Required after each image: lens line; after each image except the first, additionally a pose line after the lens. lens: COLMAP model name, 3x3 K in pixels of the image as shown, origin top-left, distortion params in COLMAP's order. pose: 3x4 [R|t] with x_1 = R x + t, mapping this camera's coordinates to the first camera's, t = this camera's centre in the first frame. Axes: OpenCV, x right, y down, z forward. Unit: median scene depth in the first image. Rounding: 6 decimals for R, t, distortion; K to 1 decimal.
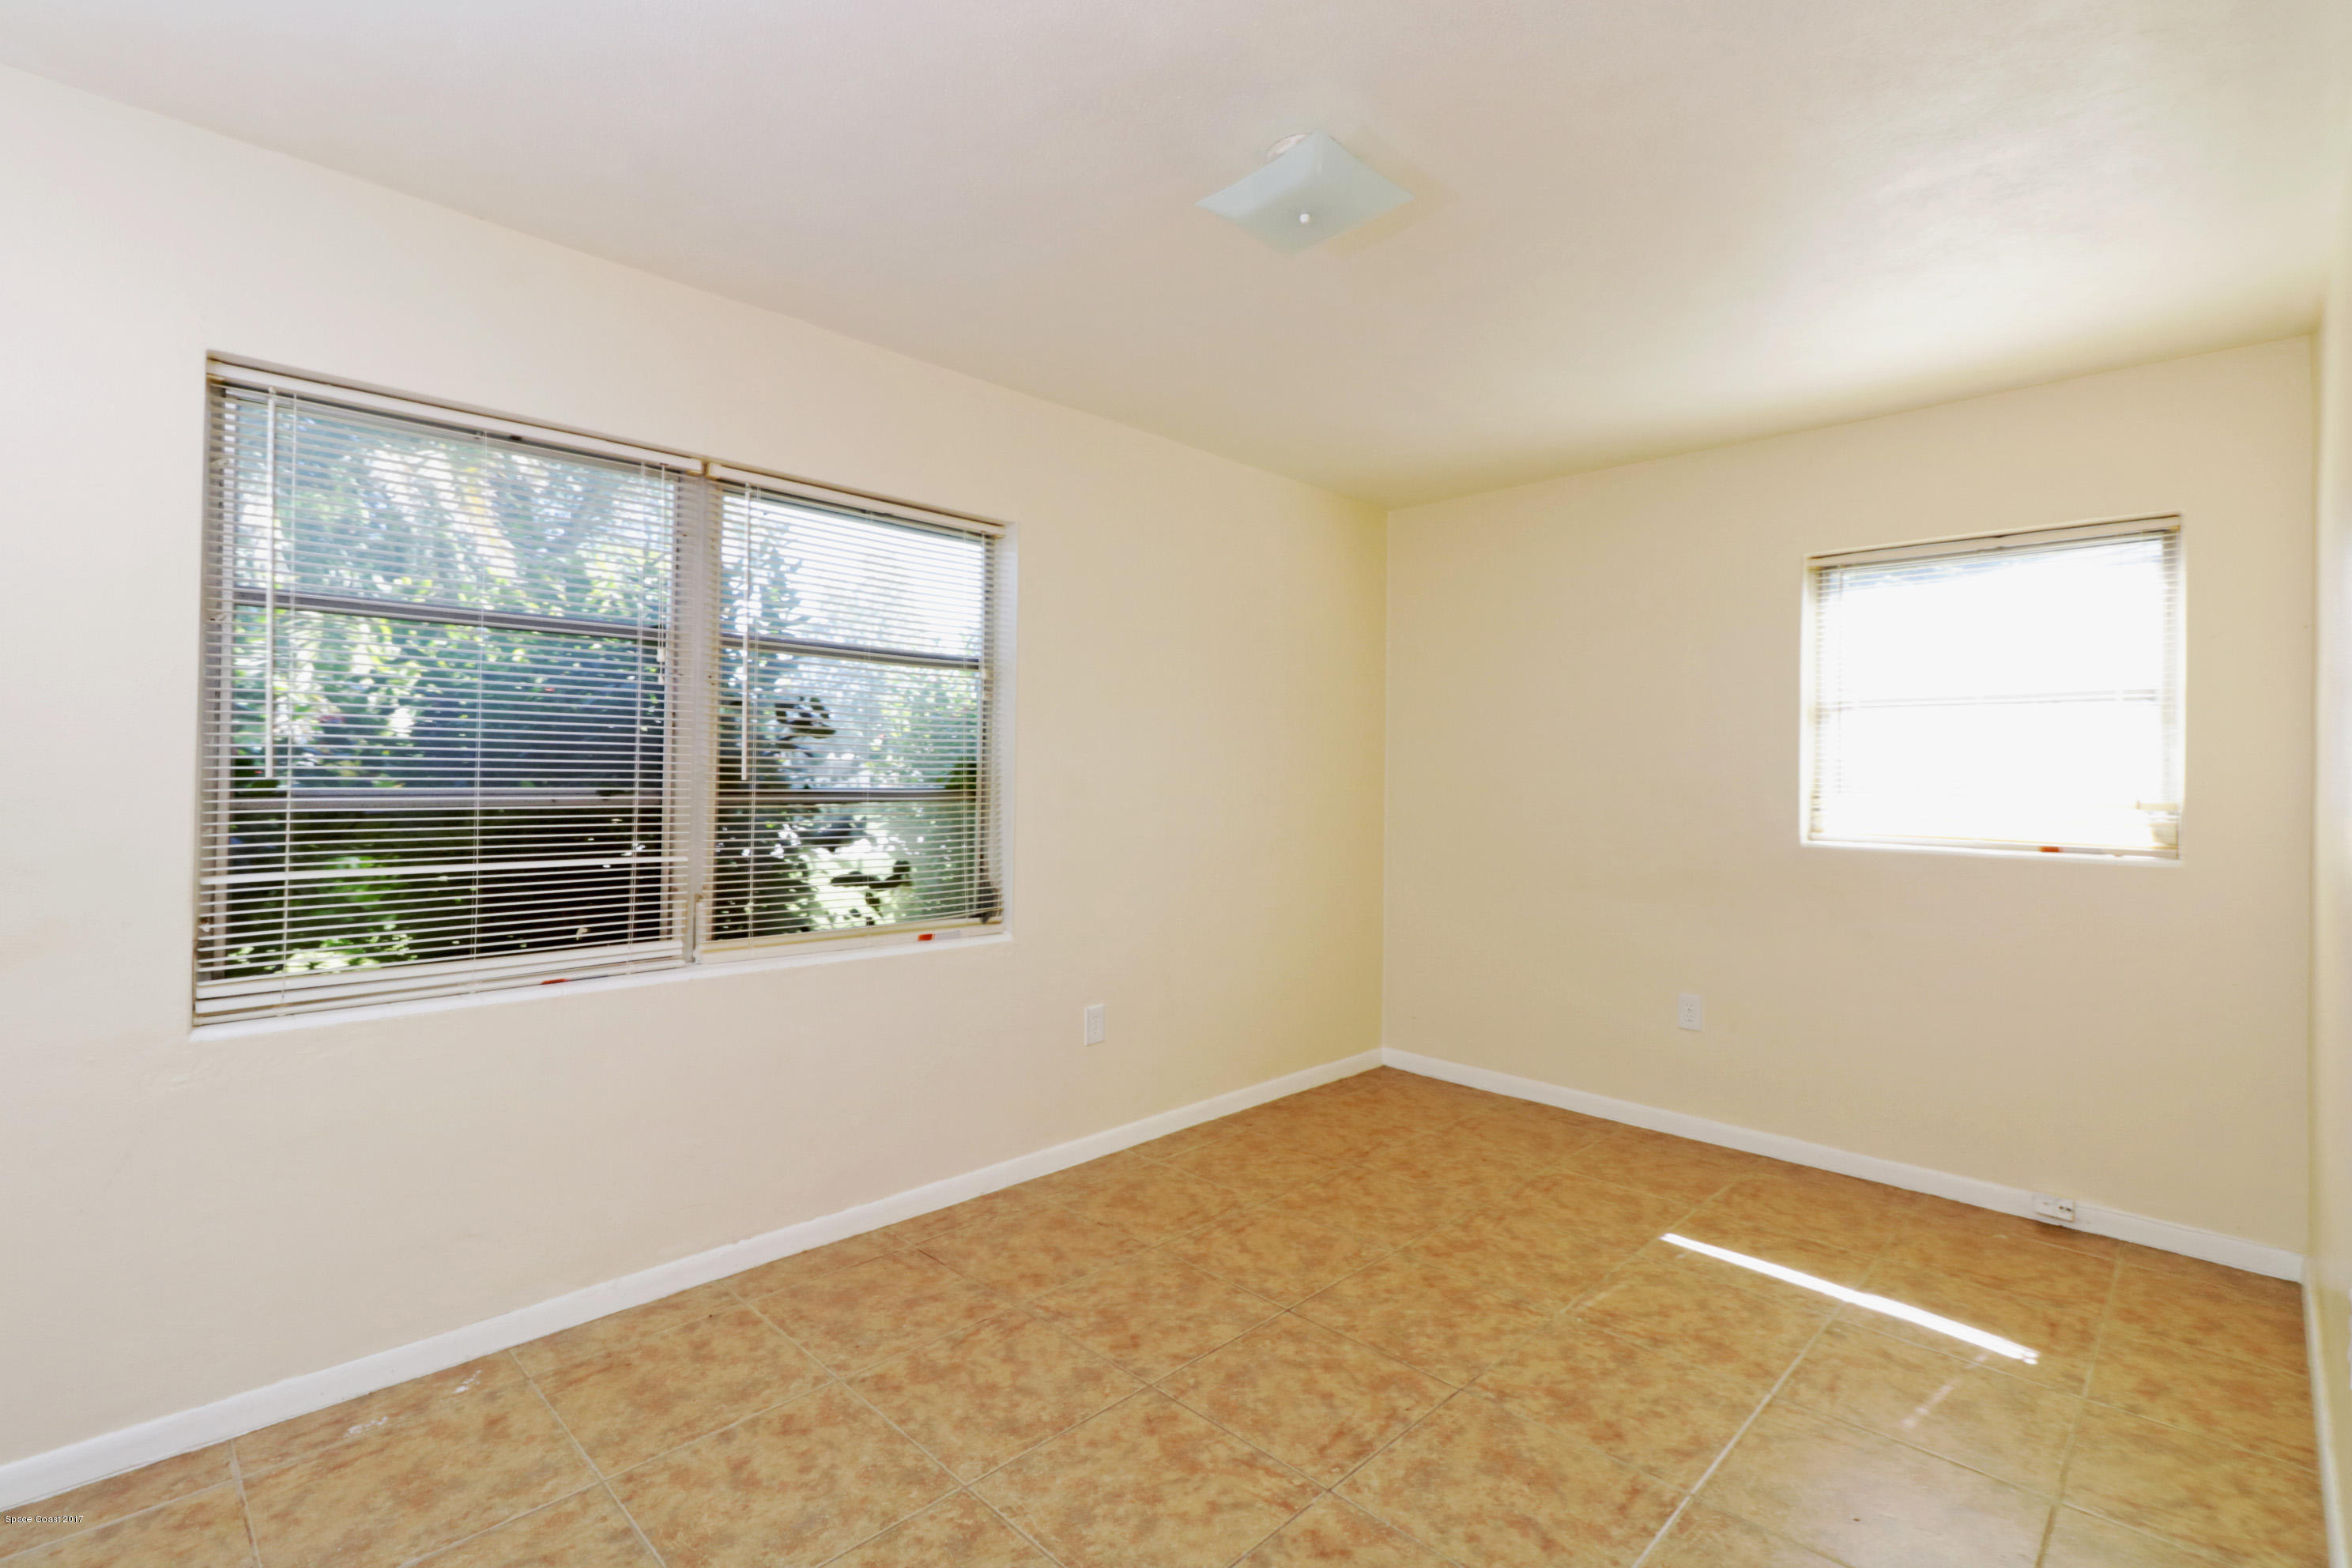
lens RADIAL K [[1082.8, 0, 1165.7], [0, 1082.8, 770.8], [0, 0, 1]] dist [-0.001112, -0.000559]
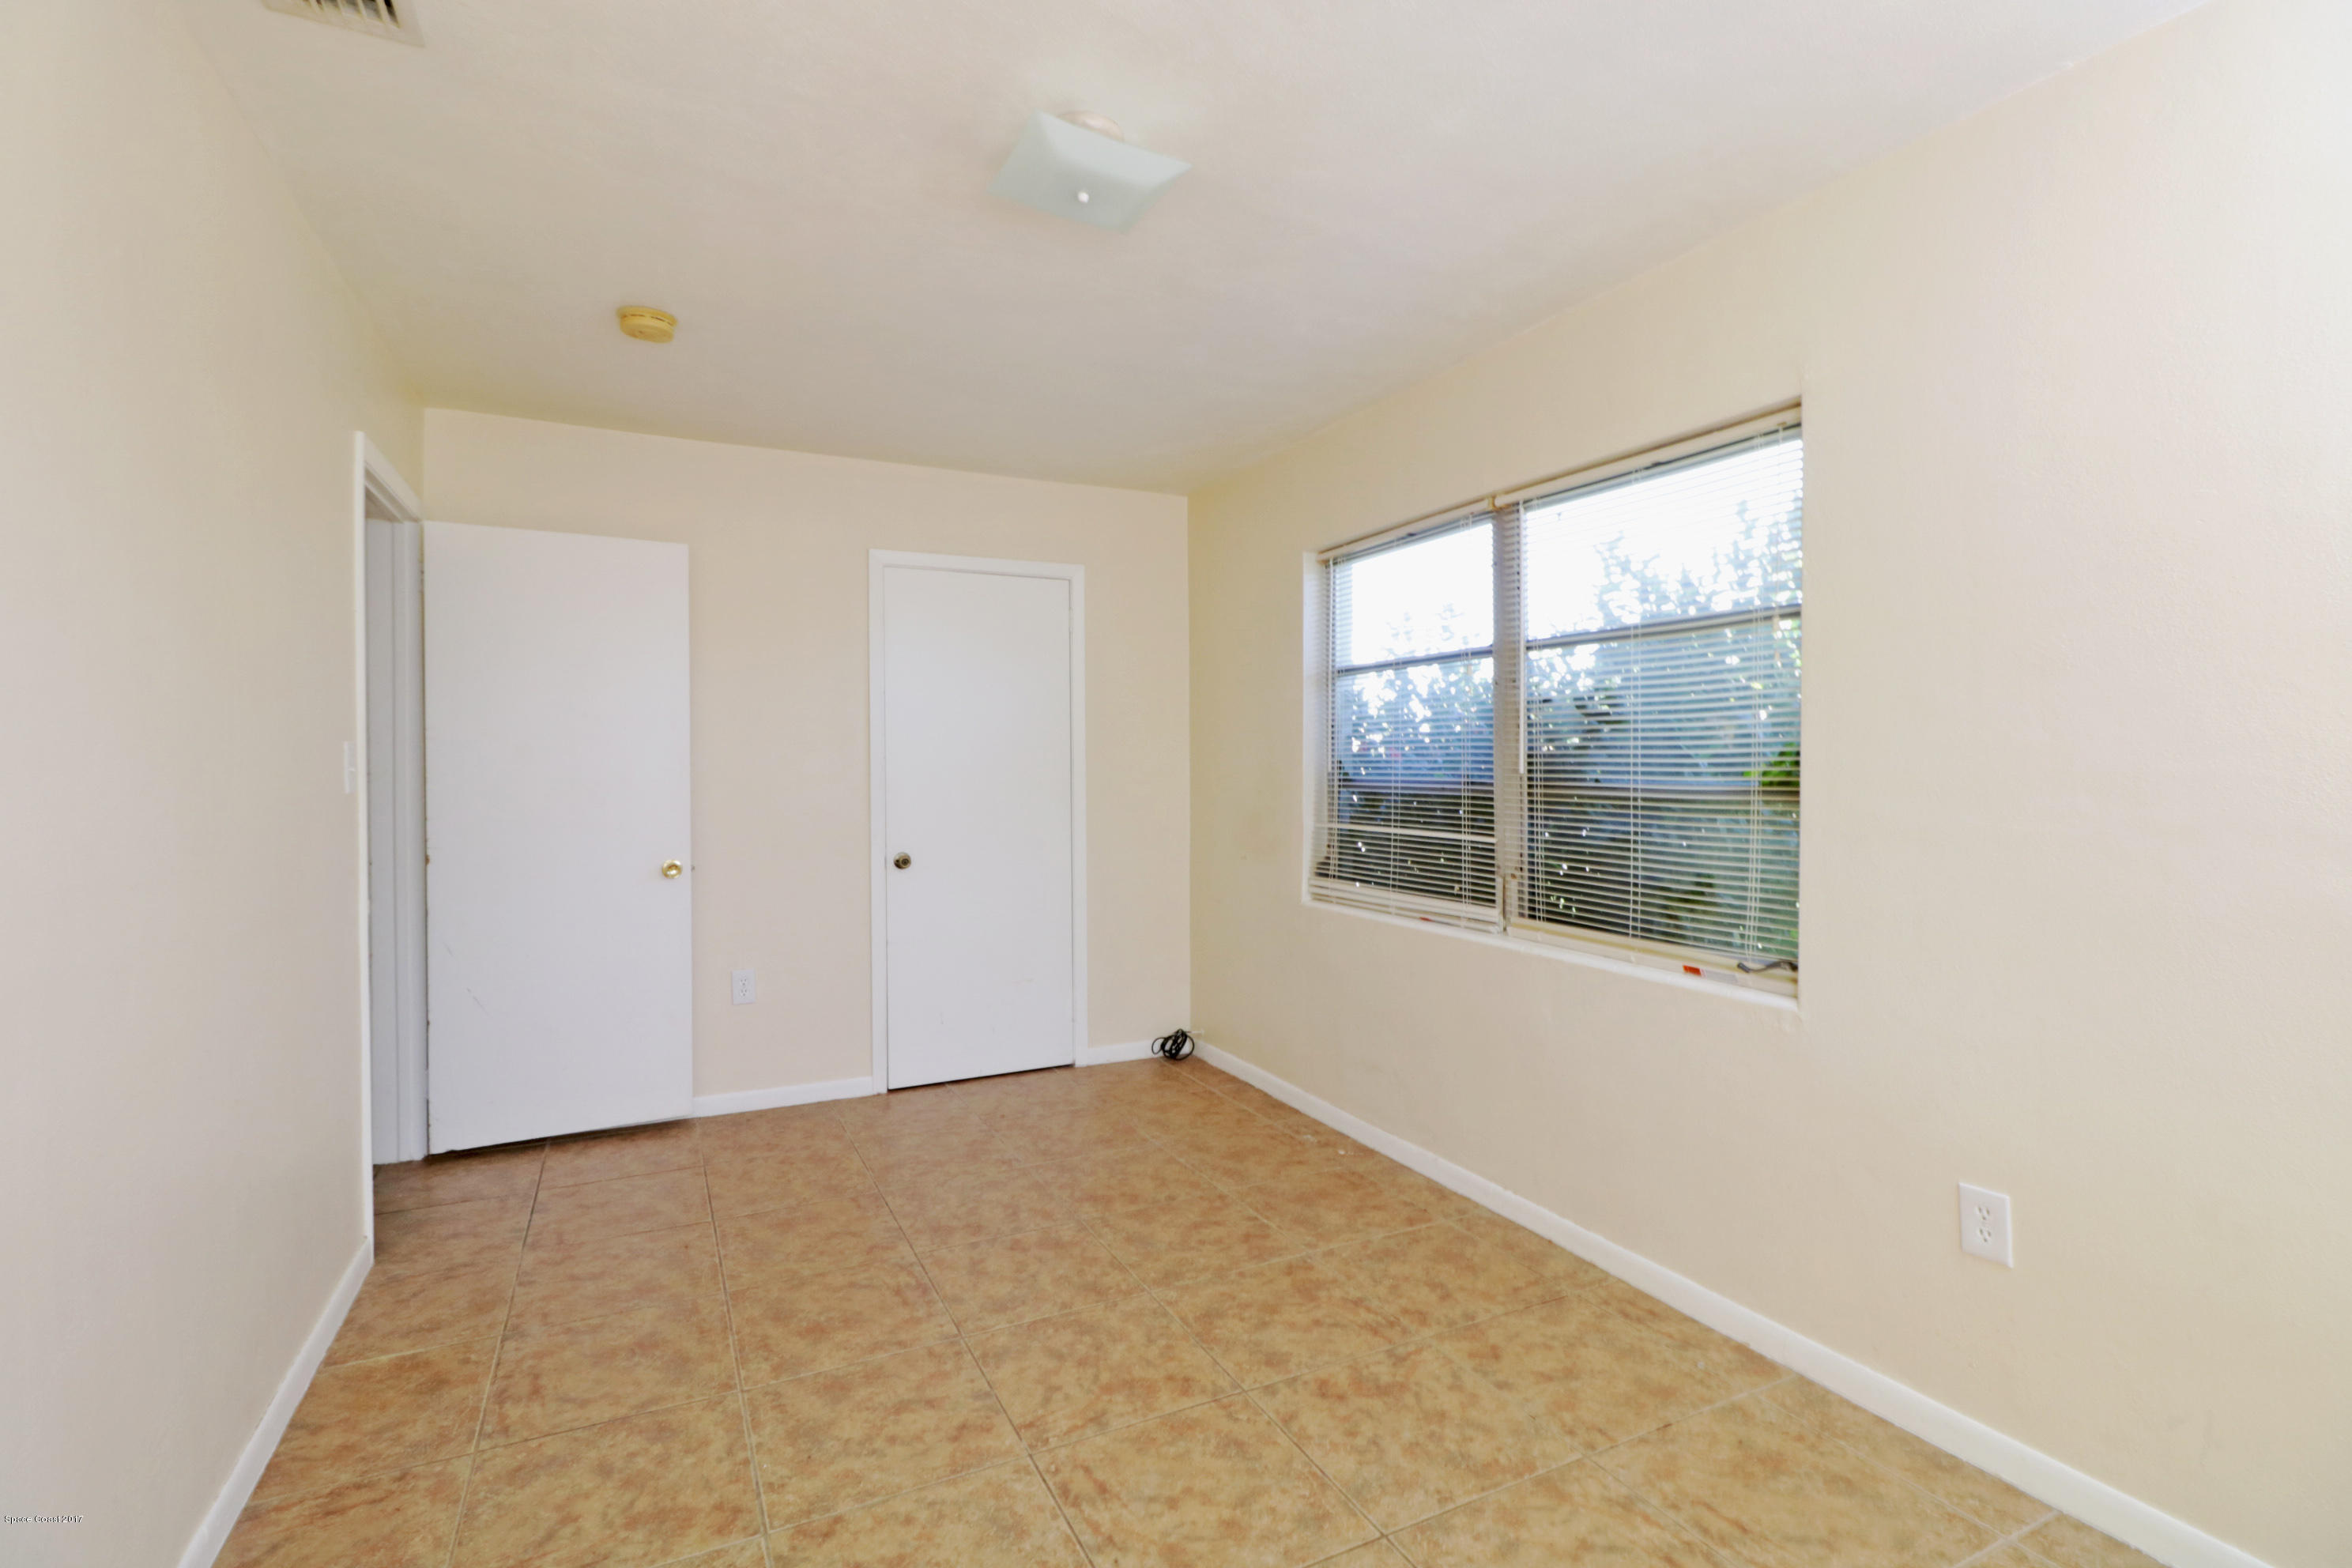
lens RADIAL K [[1082.8, 0, 1169.3], [0, 1082.8, 780.9], [0, 0, 1]] dist [-0.001112, -0.000559]
pose [[-0.324101, 0.004164, -0.946013, 0.854015], [-0.002060, 0.999985, 0.005107, 0.012528], [0.946020, 0.003604, -0.324088, 1.150481]]
